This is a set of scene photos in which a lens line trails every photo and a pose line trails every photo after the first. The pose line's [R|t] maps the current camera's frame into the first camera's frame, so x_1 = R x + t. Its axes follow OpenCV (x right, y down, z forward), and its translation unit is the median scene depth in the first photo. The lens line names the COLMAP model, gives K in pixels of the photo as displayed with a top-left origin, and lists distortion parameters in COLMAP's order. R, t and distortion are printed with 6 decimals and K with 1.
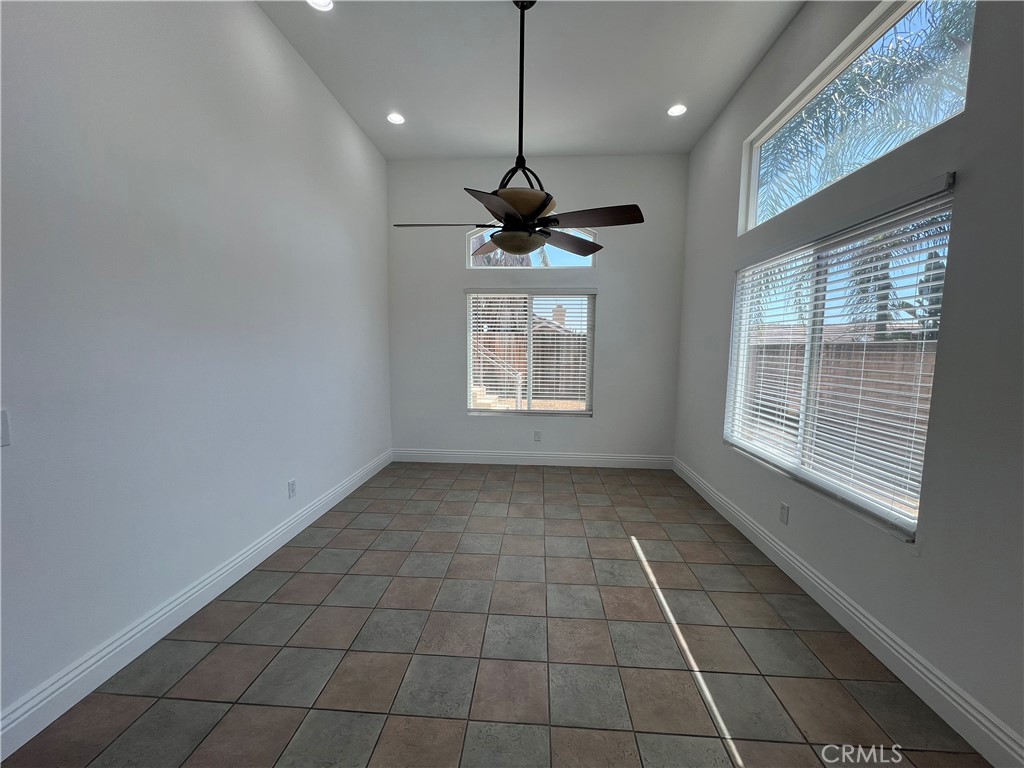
lens RADIAL K [[407.7, 0, 511.8], [0, 407.7, 387.0], [0, 0, 1]] dist [-0.002404, -0.000208]
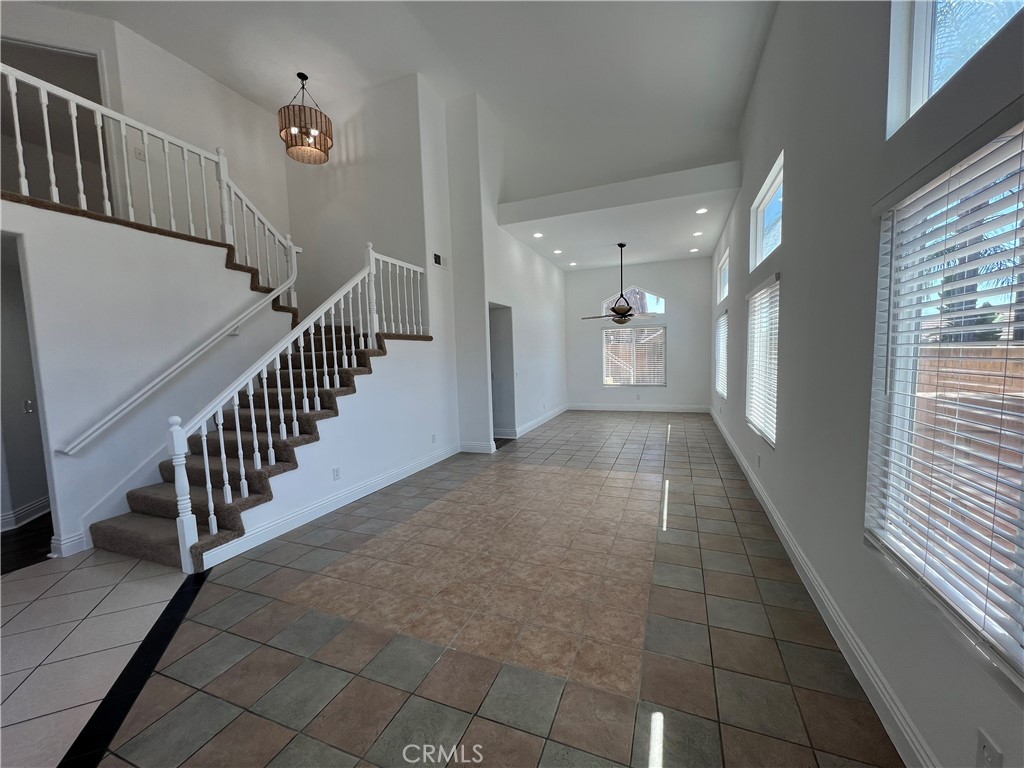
lens RADIAL K [[407.7, 0, 510.5], [0, 407.7, 388.5], [0, 0, 1]] dist [-0.002404, -0.000208]
pose [[0.951101, -0.010906, -0.308688, 0.097815], [0.007200, 0.999888, -0.013143, 0.115234], [0.308797, 0.010277, 0.951072, -1.318846]]
